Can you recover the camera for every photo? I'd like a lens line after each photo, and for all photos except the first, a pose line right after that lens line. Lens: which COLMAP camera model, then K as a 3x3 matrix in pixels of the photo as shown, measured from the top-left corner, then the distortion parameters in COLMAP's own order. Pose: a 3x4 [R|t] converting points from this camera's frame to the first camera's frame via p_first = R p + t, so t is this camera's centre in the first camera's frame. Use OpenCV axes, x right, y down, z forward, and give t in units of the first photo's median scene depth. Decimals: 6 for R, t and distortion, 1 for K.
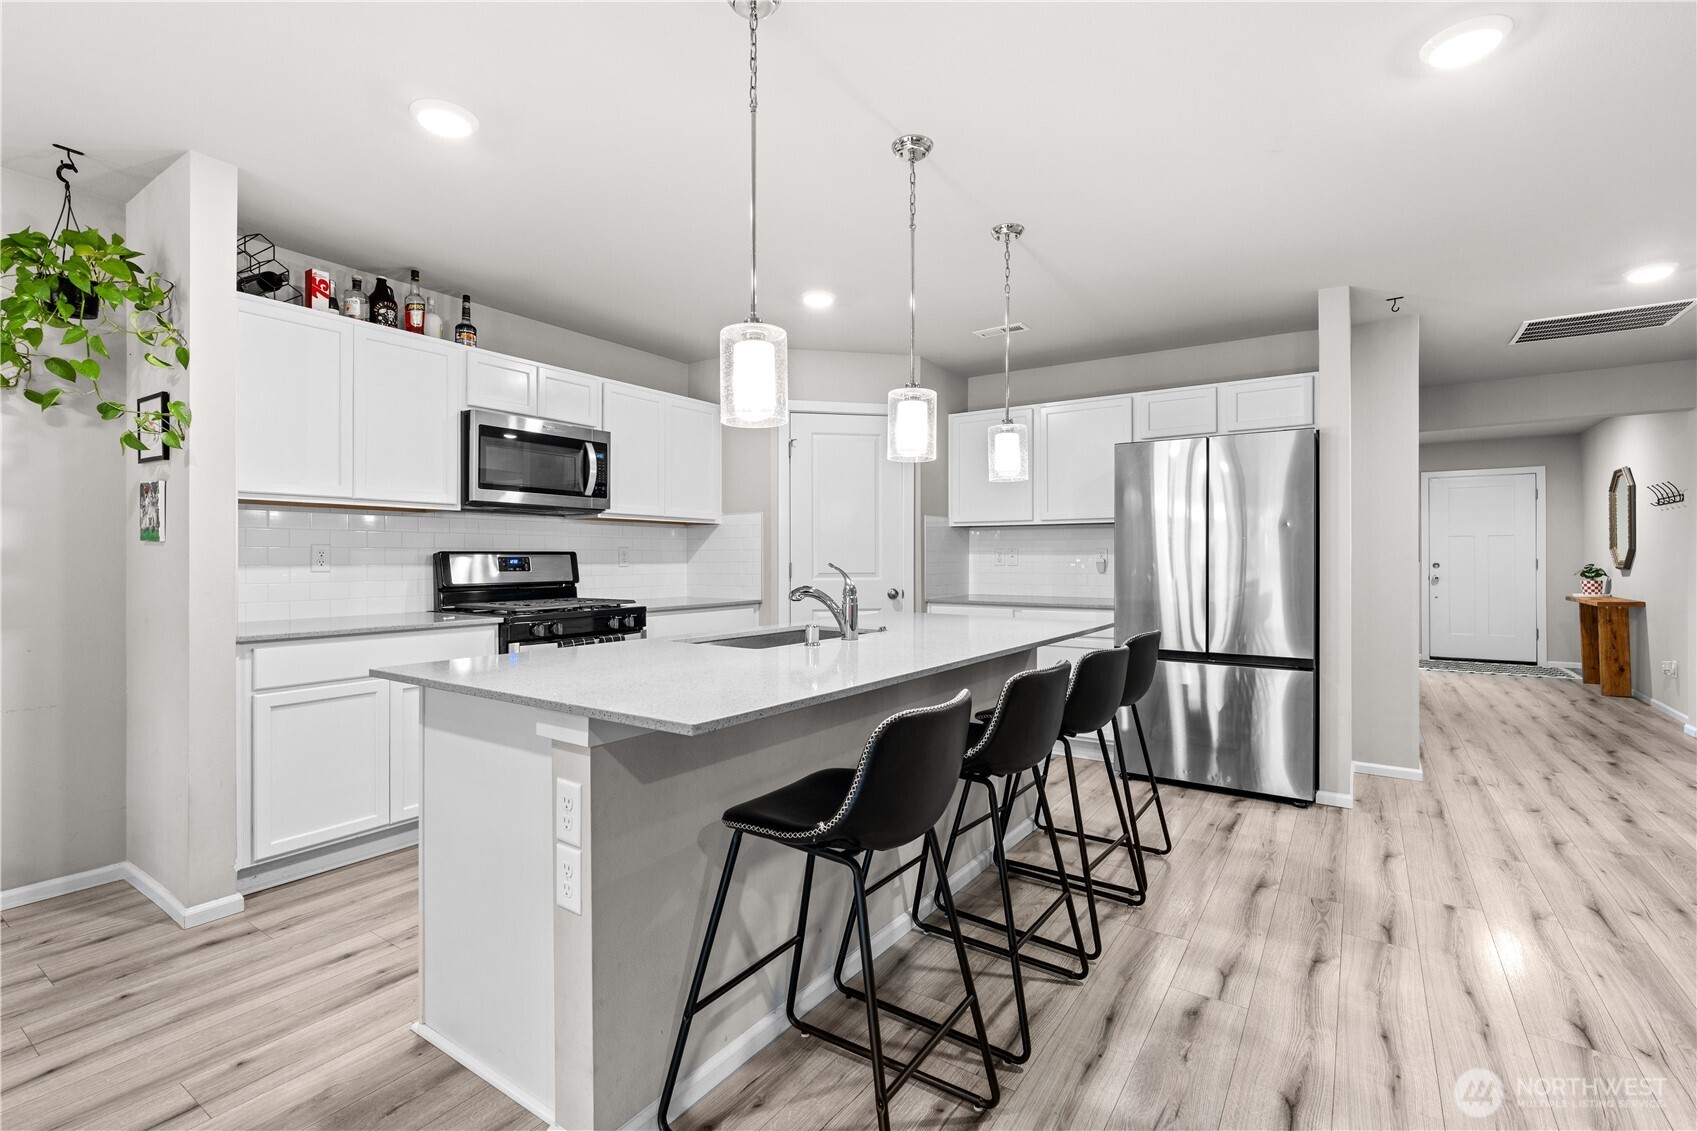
lens RADIAL K [[771.3, 0, 838.6], [0, 771.3, 541.9], [0, 0, 1]] dist [-0.002417, 0.000518]
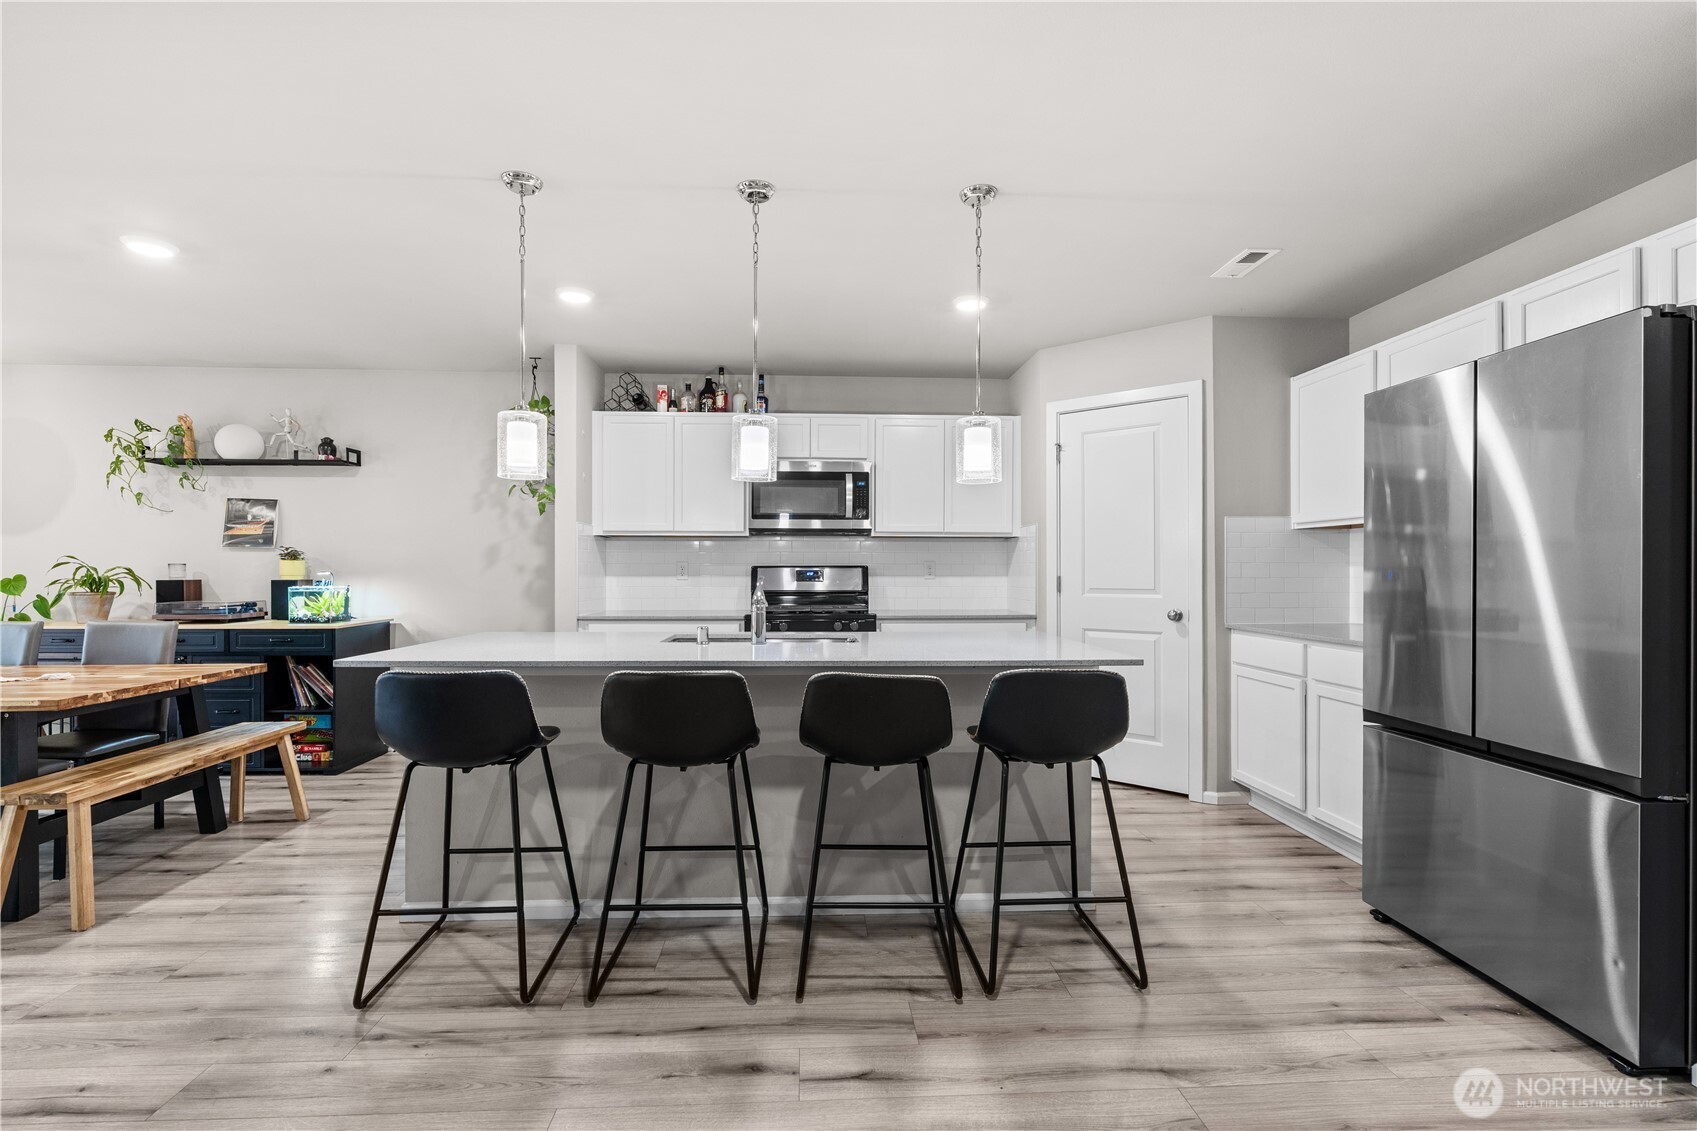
lens RADIAL K [[771.3, 0, 837.1], [0, 771.3, 572.9], [0, 0, 1]] dist [-0.002417, 0.000518]
pose [[0.603544, 0.003367, -0.797323, 0.705756], [0.015185, 0.999761, 0.015716, 0.005539], [0.797185, -0.021592, 0.603348, 0.304527]]
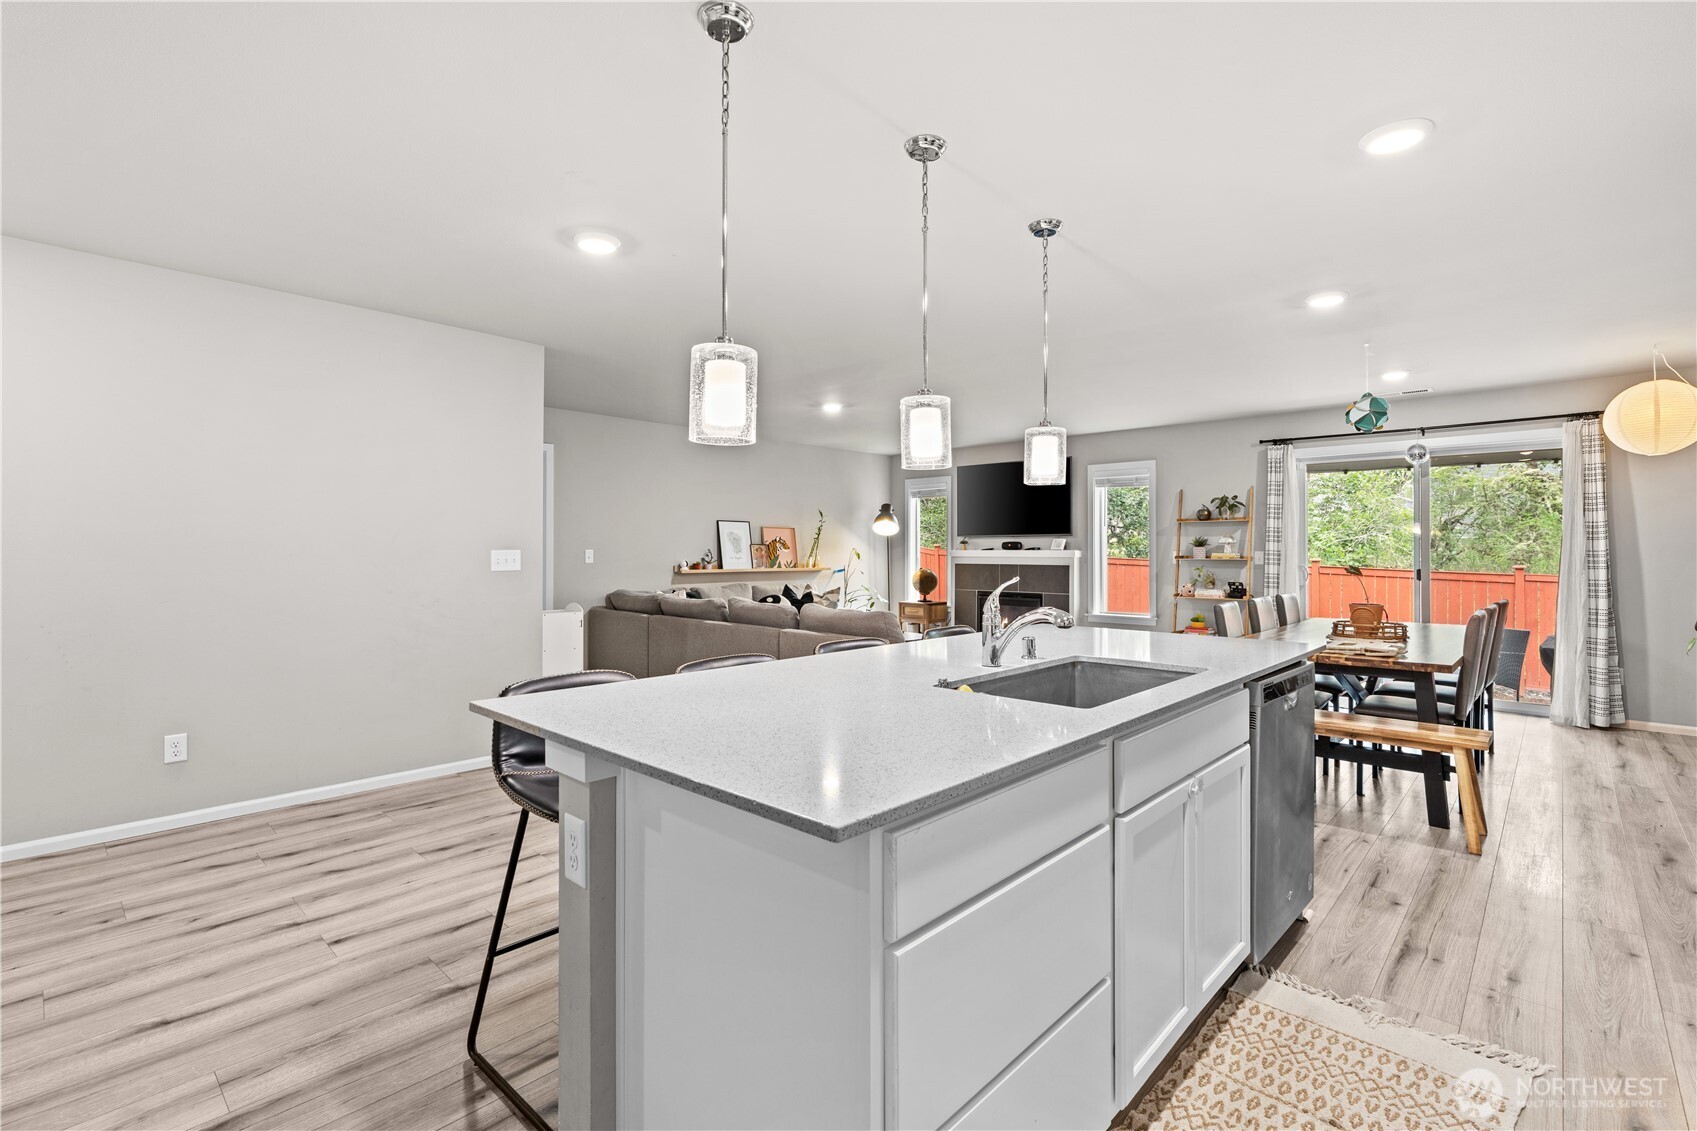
lens RADIAL K [[771.3, 0, 840.8], [0, 771.3, 542.0], [0, 0, 1]] dist [-0.002417, 0.000518]
pose [[-0.988232, -0.000266, 0.152962, 0.035281], [-0.005331, 0.999451, -0.032702, 0.013155], [-0.152869, -0.033133, -0.987691, 1.361416]]
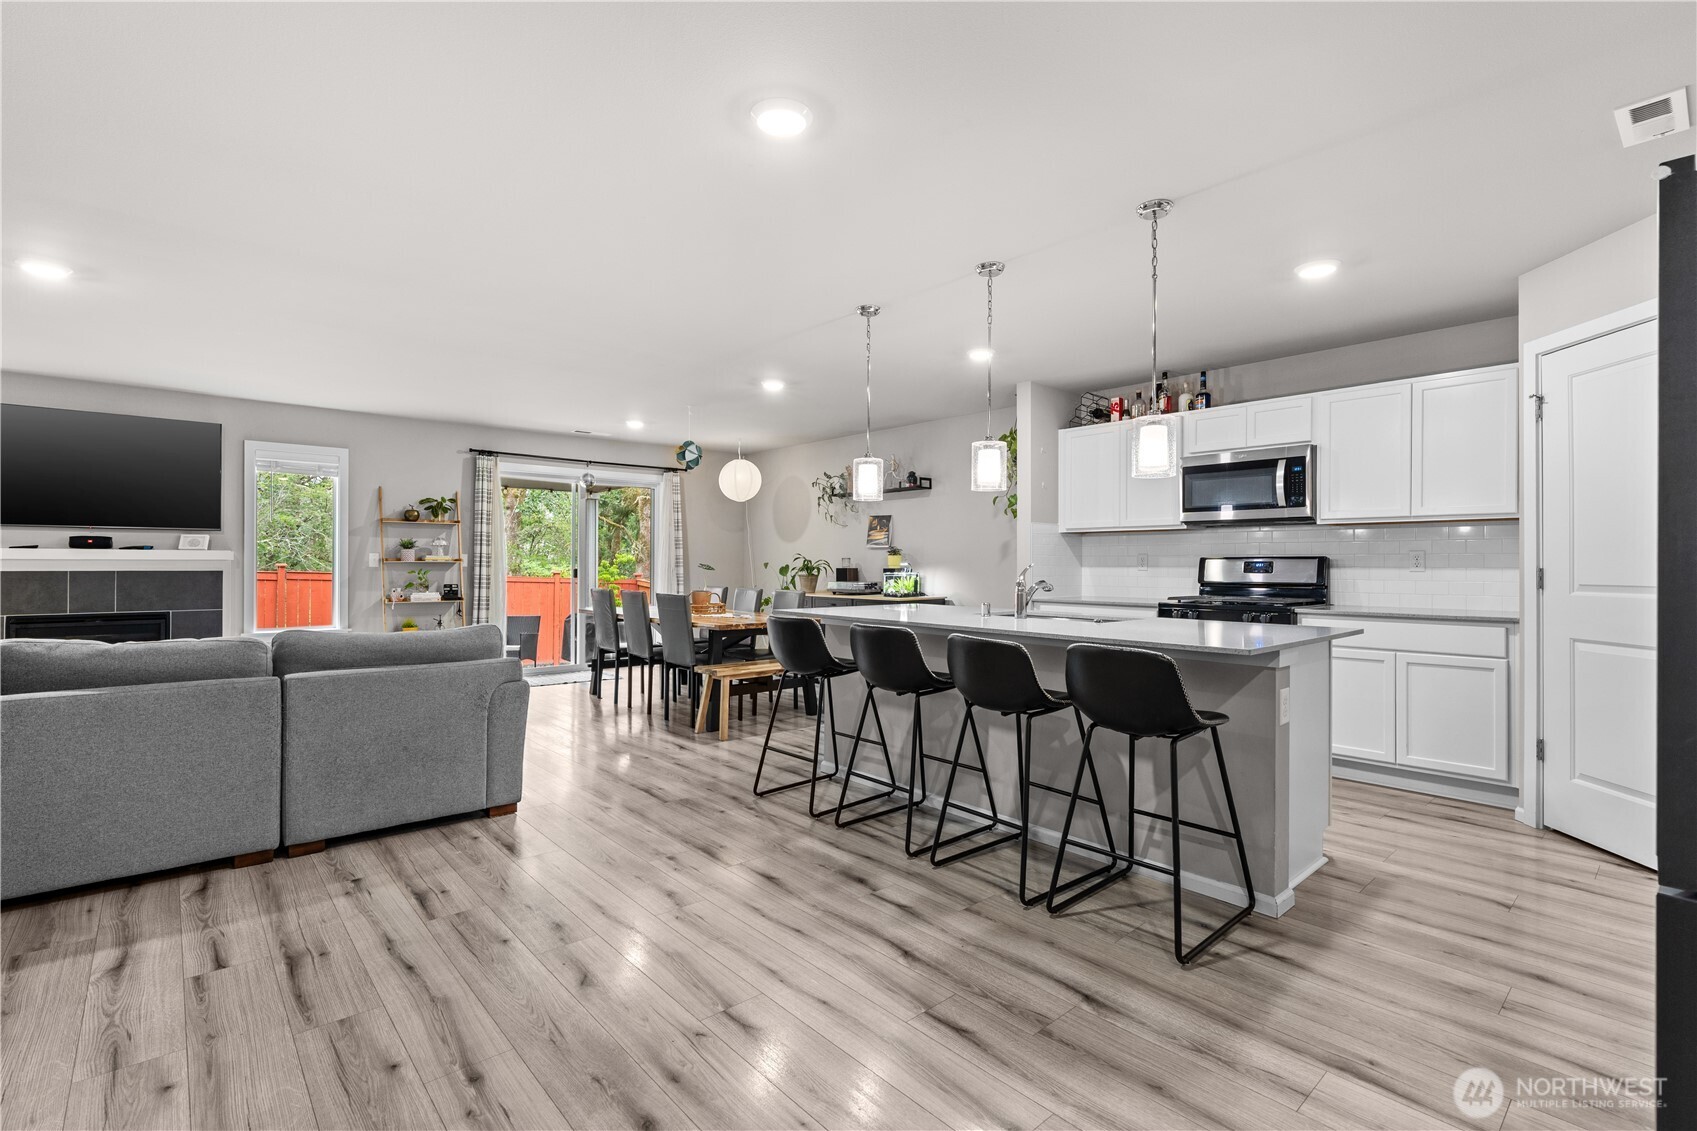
lens RADIAL K [[771.3, 0, 864.4], [0, 771.3, 558.0], [0, 0, 1]] dist [-0.002417, 0.000518]
pose [[-0.231442, -0.008120, -0.972815, 1.045543], [0.017116, 0.999776, -0.012417, 0.021038], [0.972698, -0.019524, -0.231251, 0.763681]]
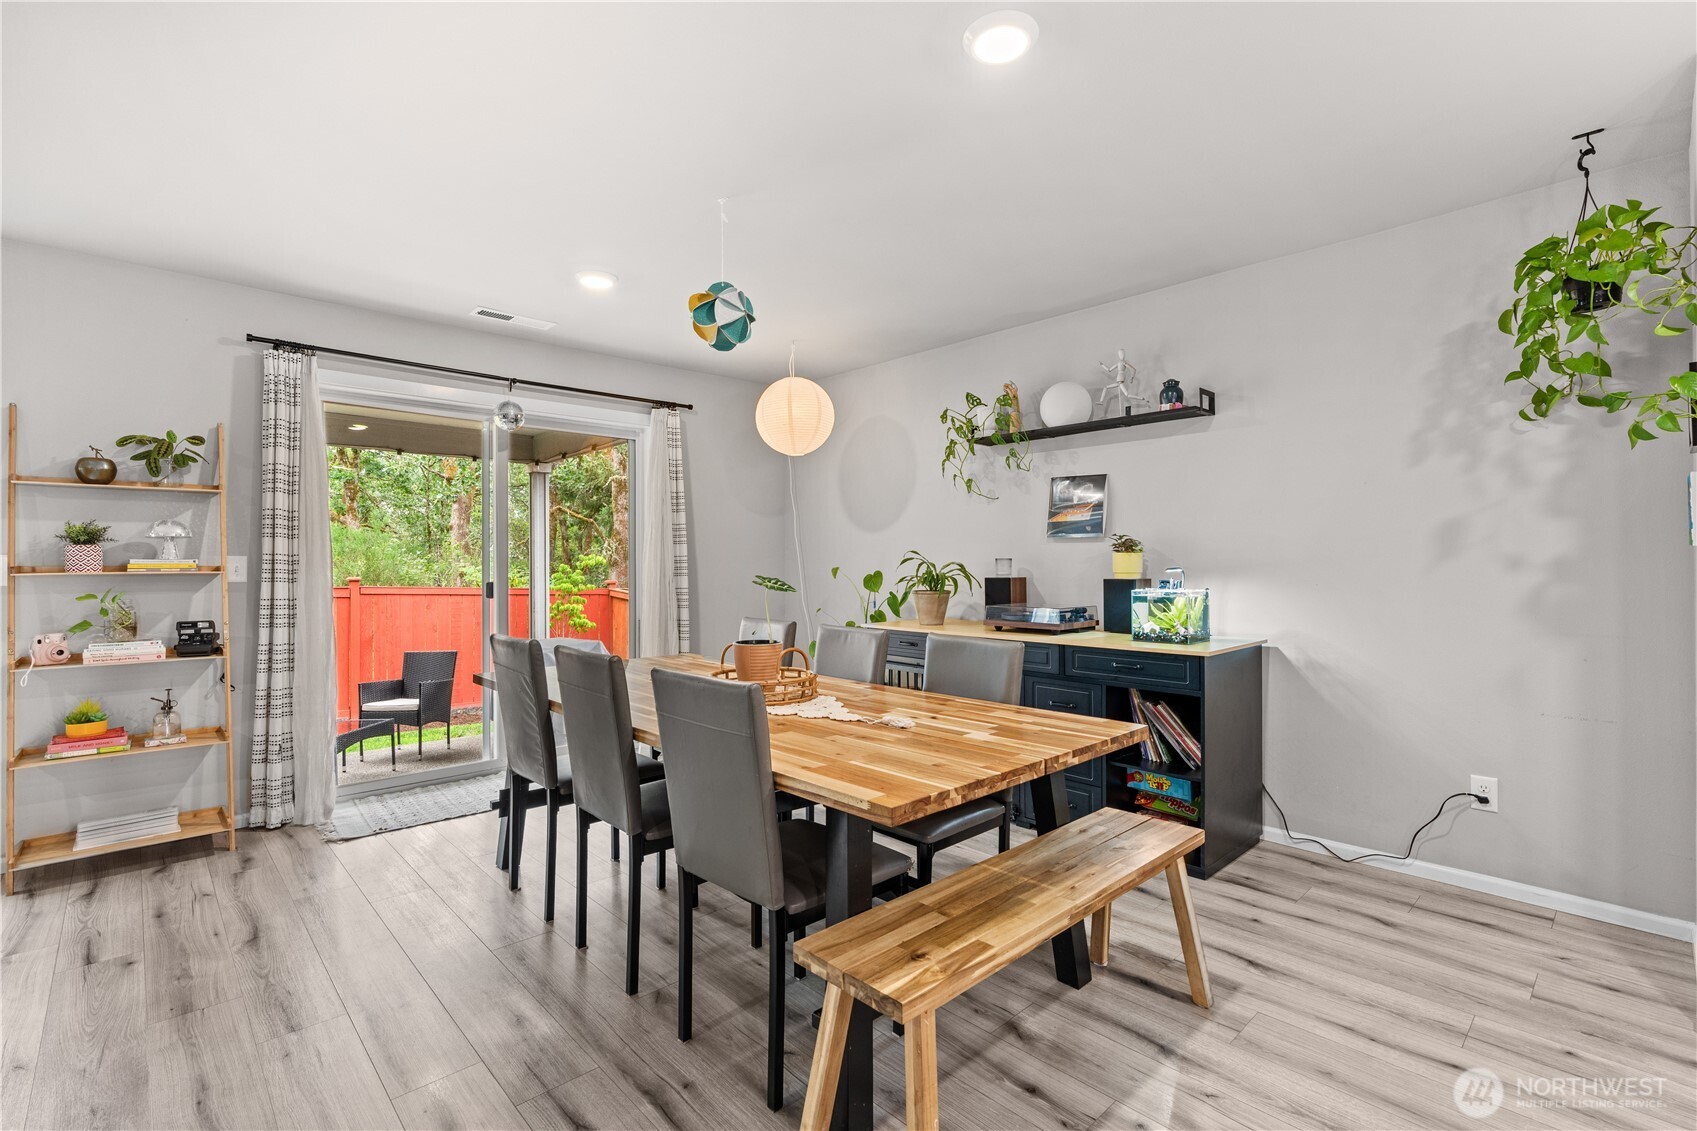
lens RADIAL K [[771.3, 0, 859.6], [0, 771.3, 557.6], [0, 0, 1]] dist [-0.002417, 0.000518]
pose [[-0.208819, -0.007254, -0.977927, 0.077063], [0.023838, 0.999638, -0.012506, 0.000363], [0.977664, -0.025924, -0.208570, 0.224046]]
